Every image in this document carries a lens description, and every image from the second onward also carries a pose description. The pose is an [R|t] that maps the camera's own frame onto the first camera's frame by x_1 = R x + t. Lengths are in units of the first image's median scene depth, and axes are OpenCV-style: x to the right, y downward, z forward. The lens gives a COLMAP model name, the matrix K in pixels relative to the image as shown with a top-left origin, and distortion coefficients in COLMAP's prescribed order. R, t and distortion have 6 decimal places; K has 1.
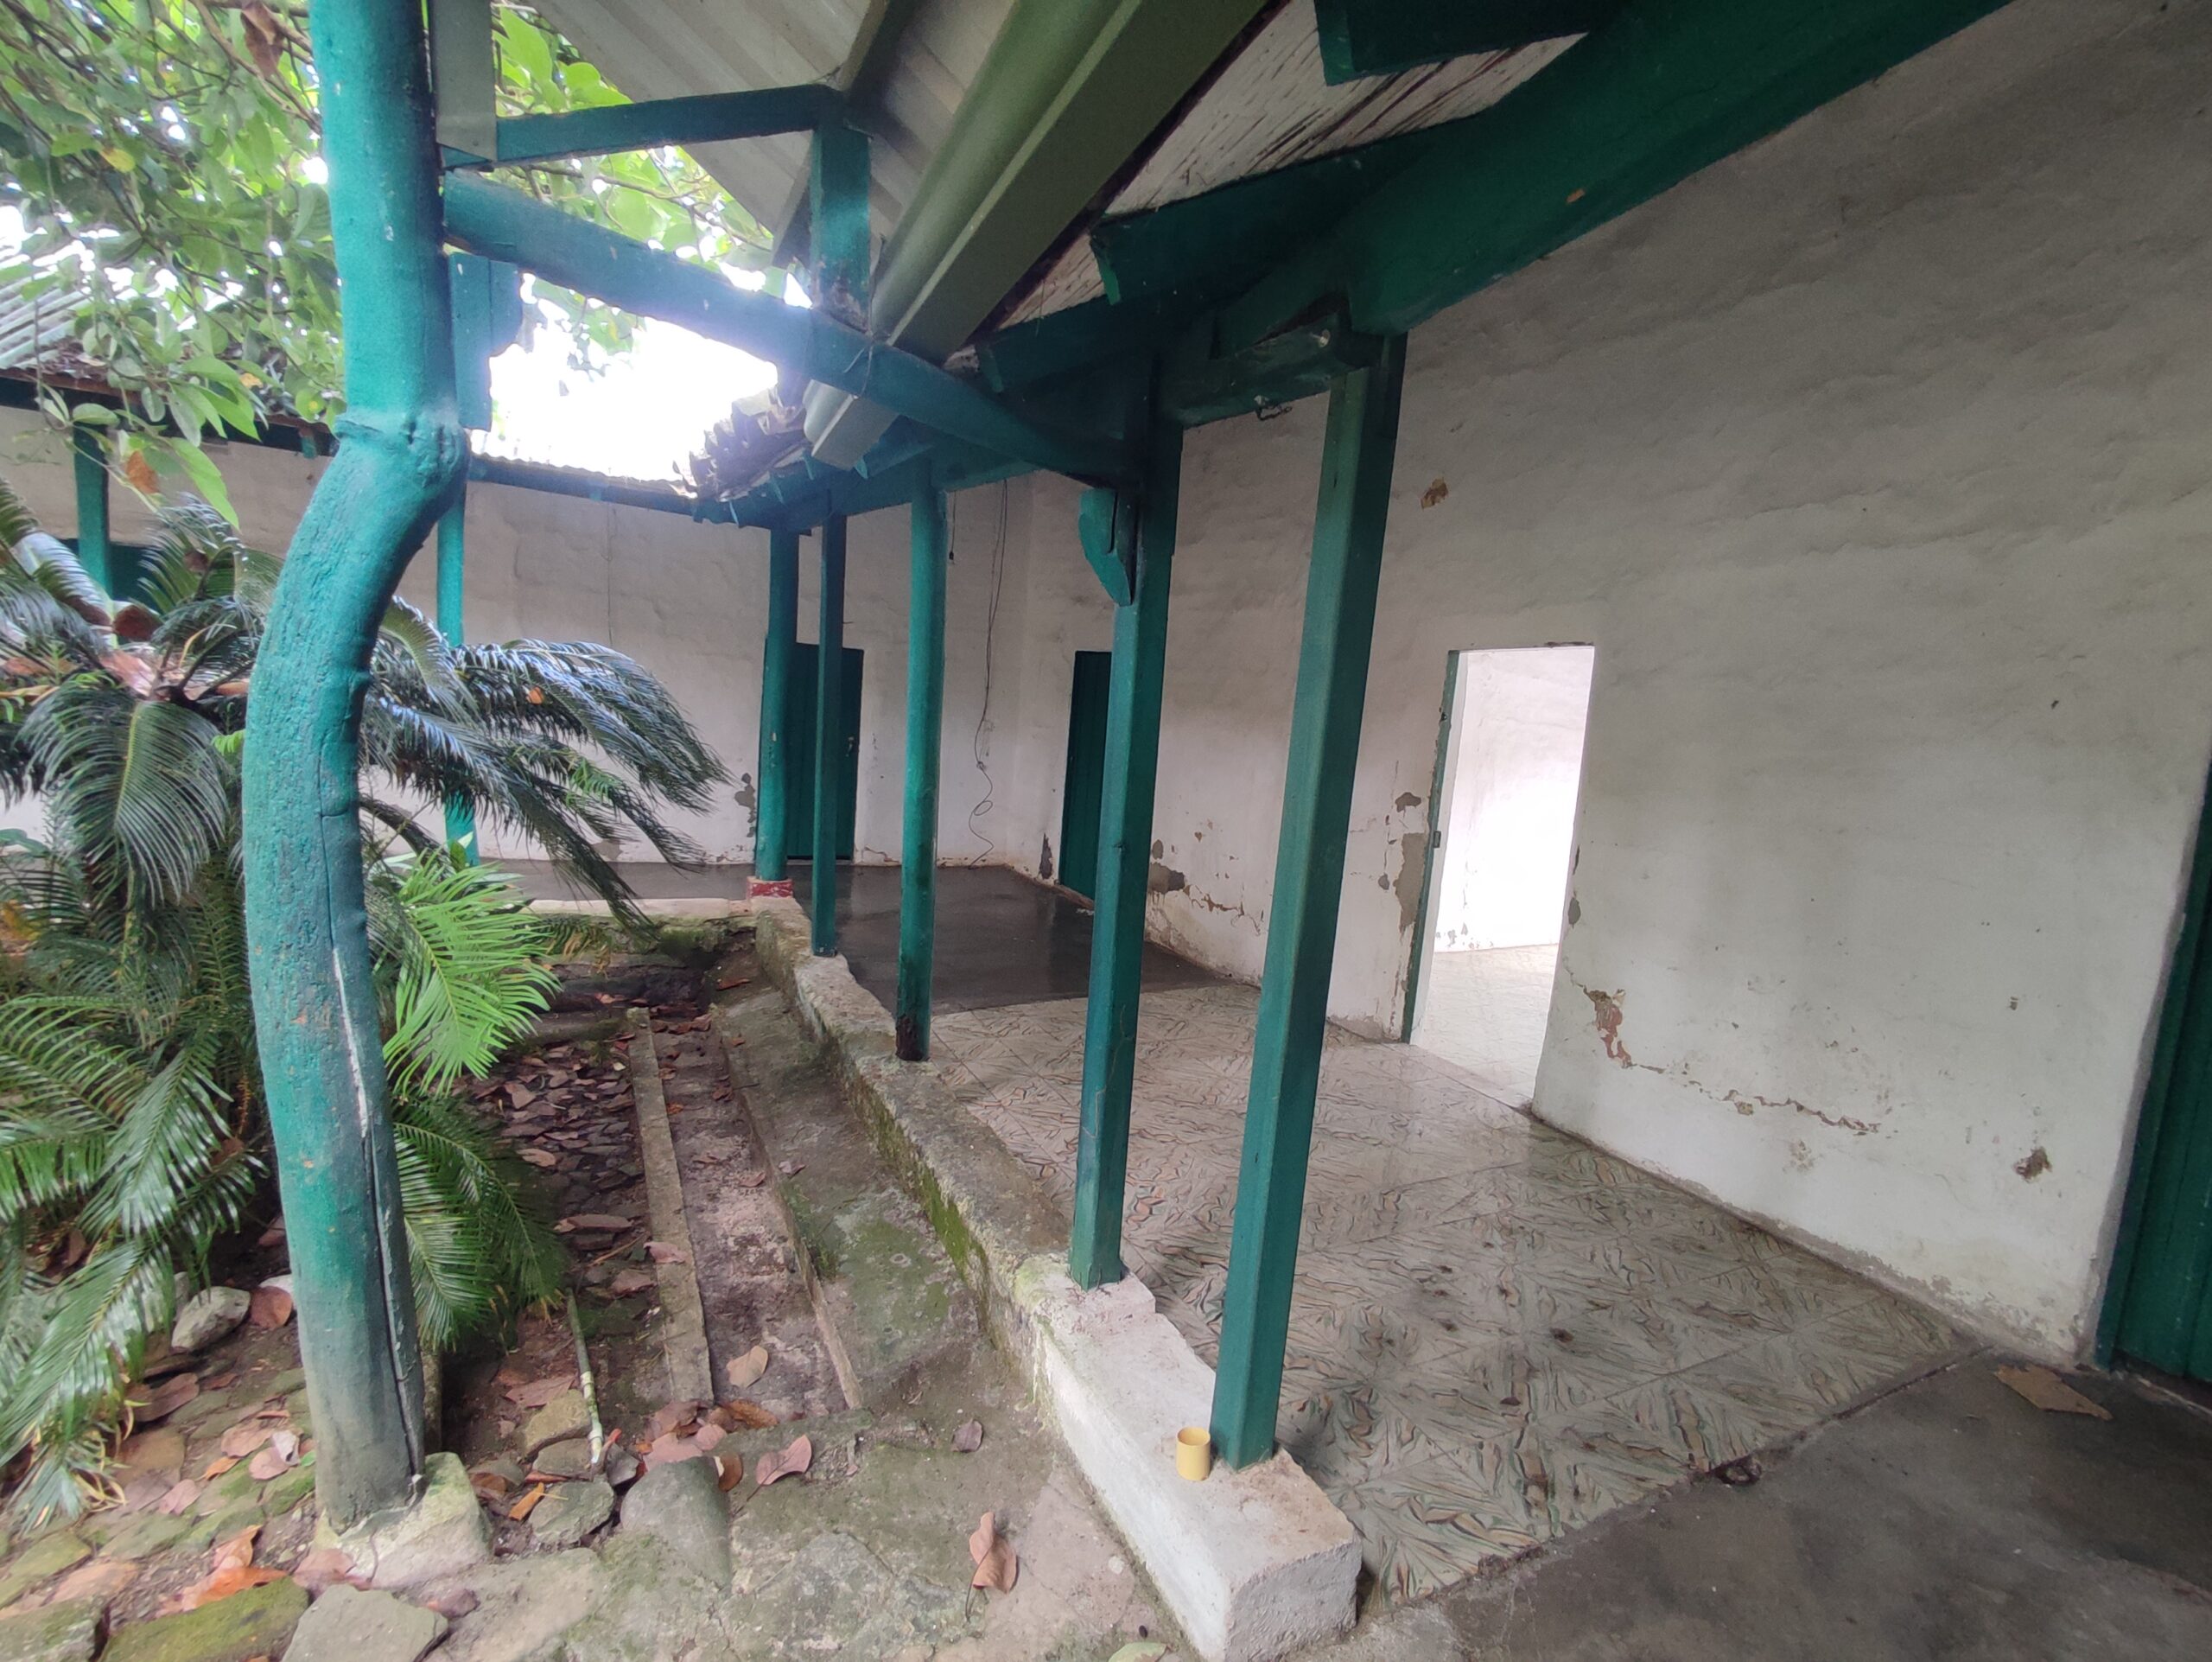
lens RADIAL K [[1008.3, 0, 1102.6], [0, 1008.3, 817.4], [0, 0, 1]] dist [-0.006611, 0.000476]
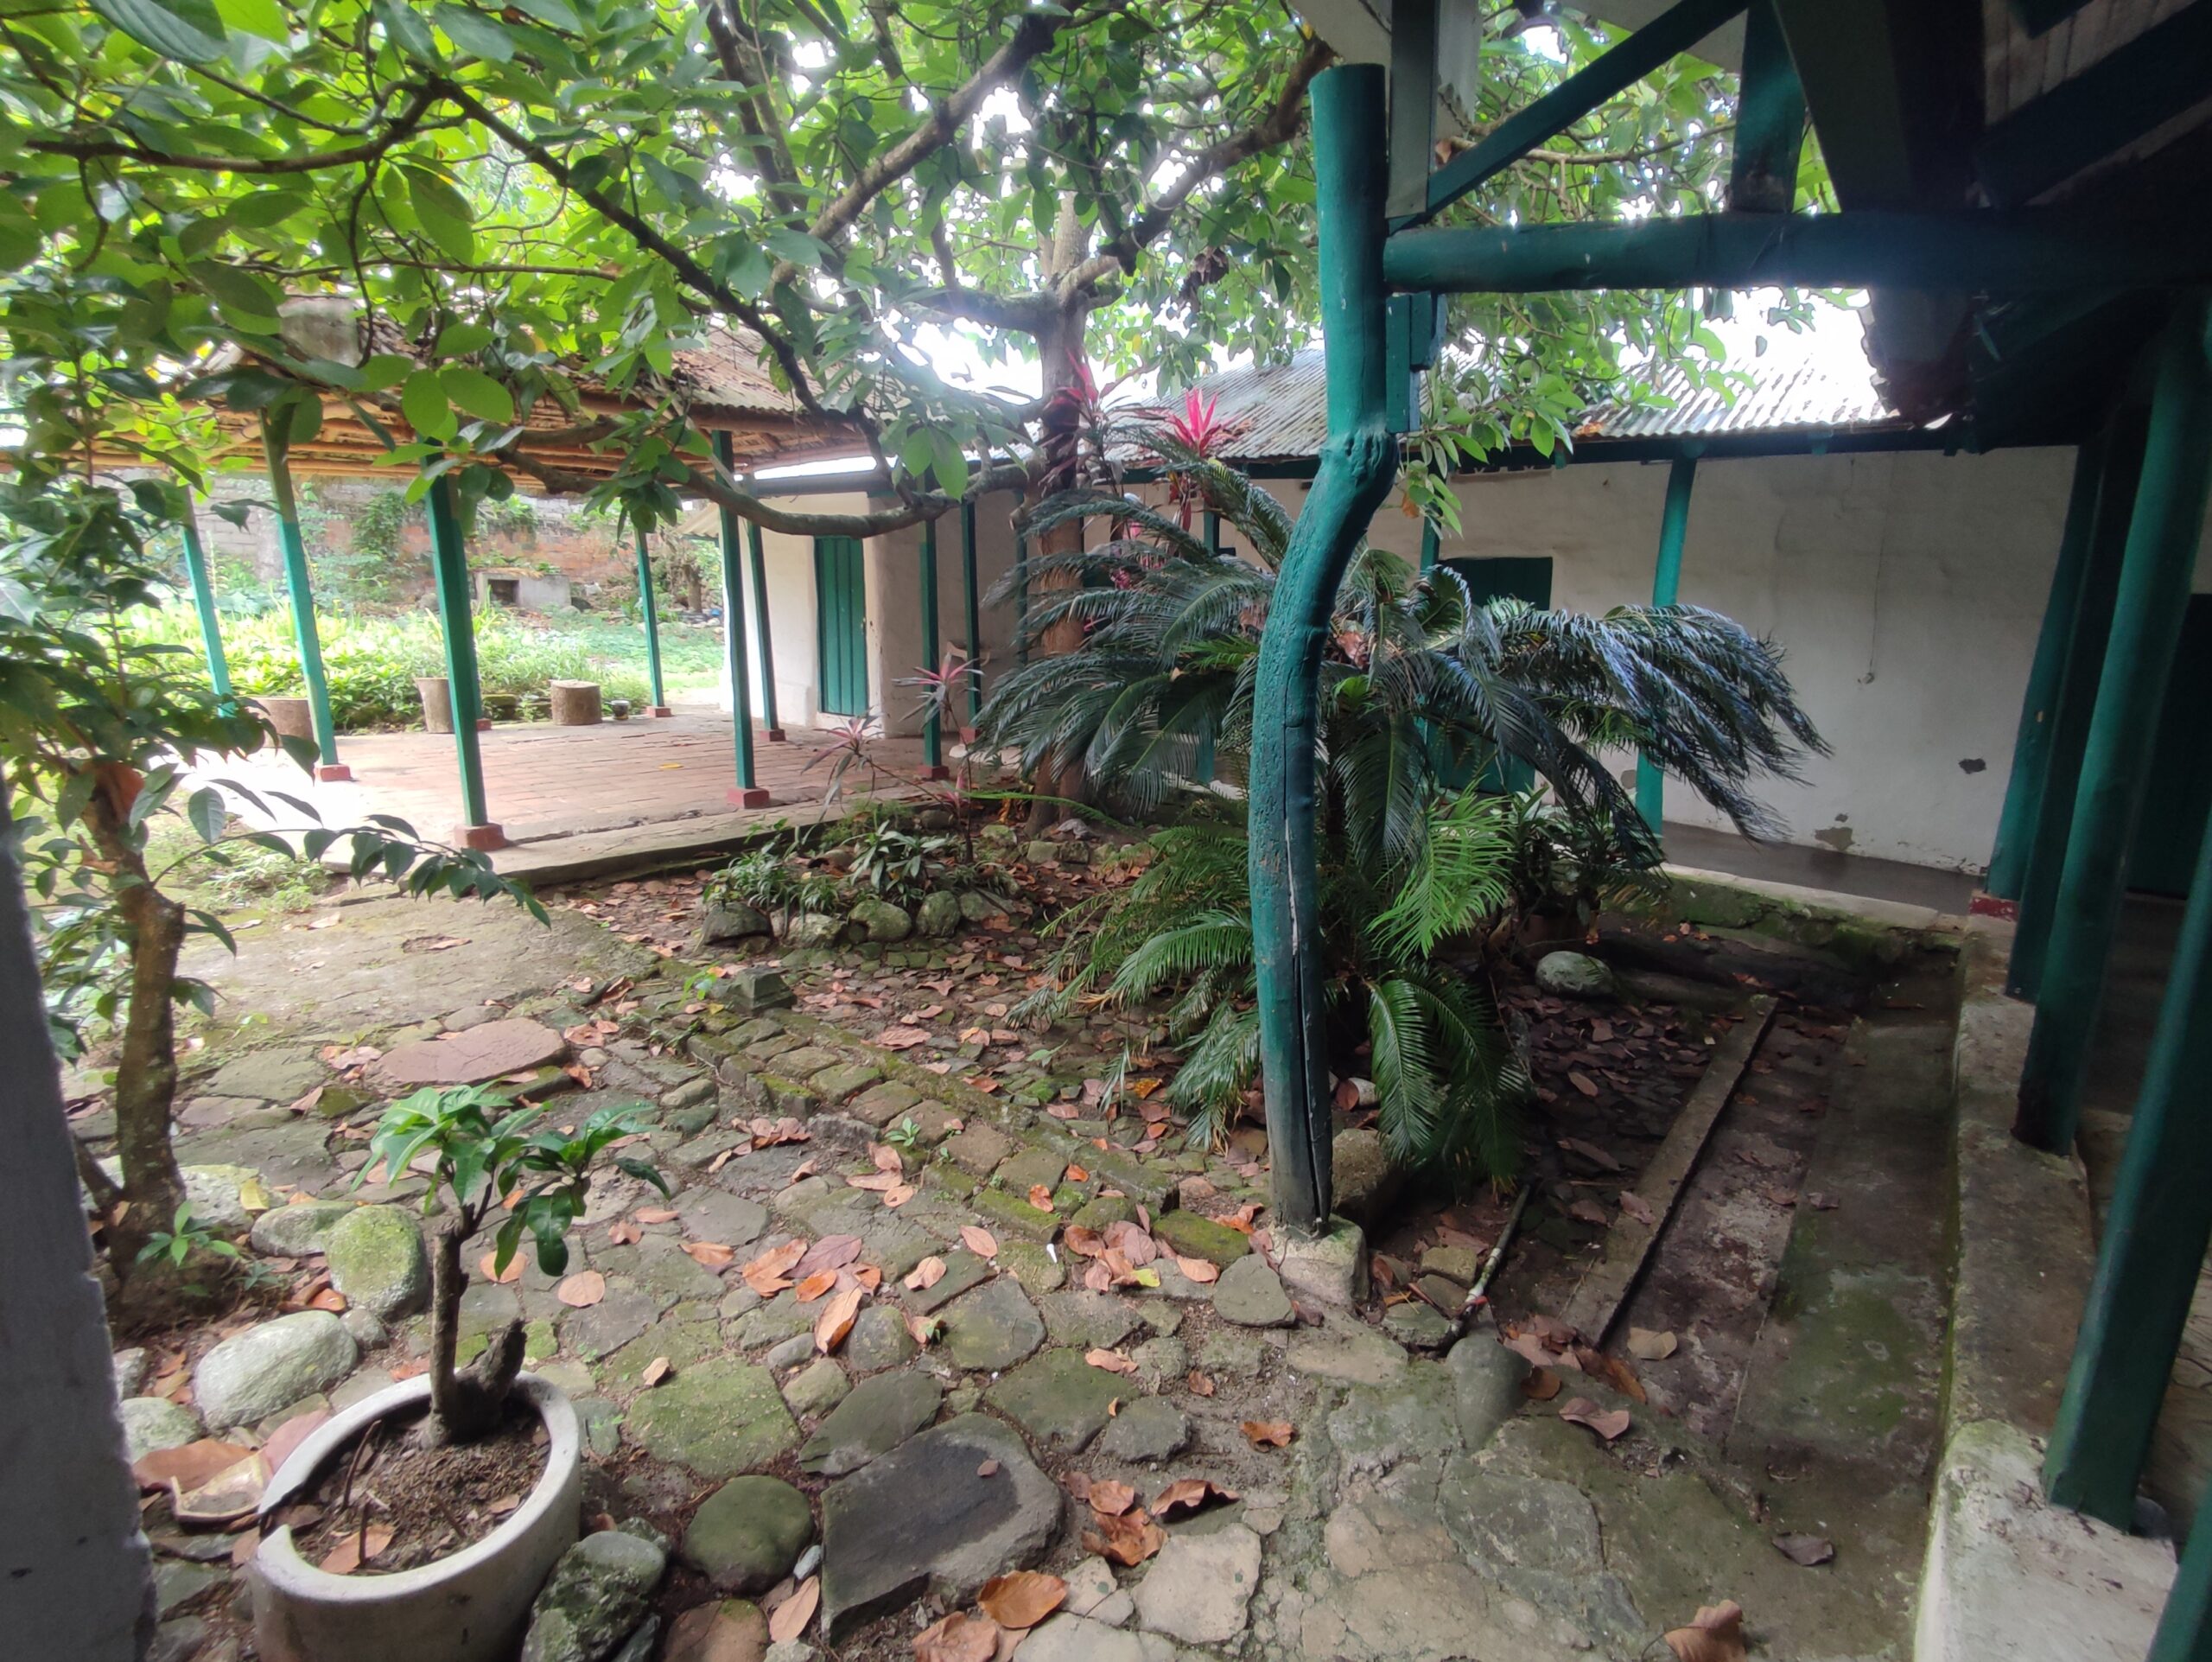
lens RADIAL K [[1008.3, 0, 1110.4], [0, 1008.3, 816.2], [0, 0, 1]] dist [-0.006611, 0.000476]
pose [[0.389865, 0.119643, -0.913067, 0.236686], [-0.106340, 0.990740, 0.084416, 0.015178], [0.914712, 0.064185, 0.398977, 0.092219]]
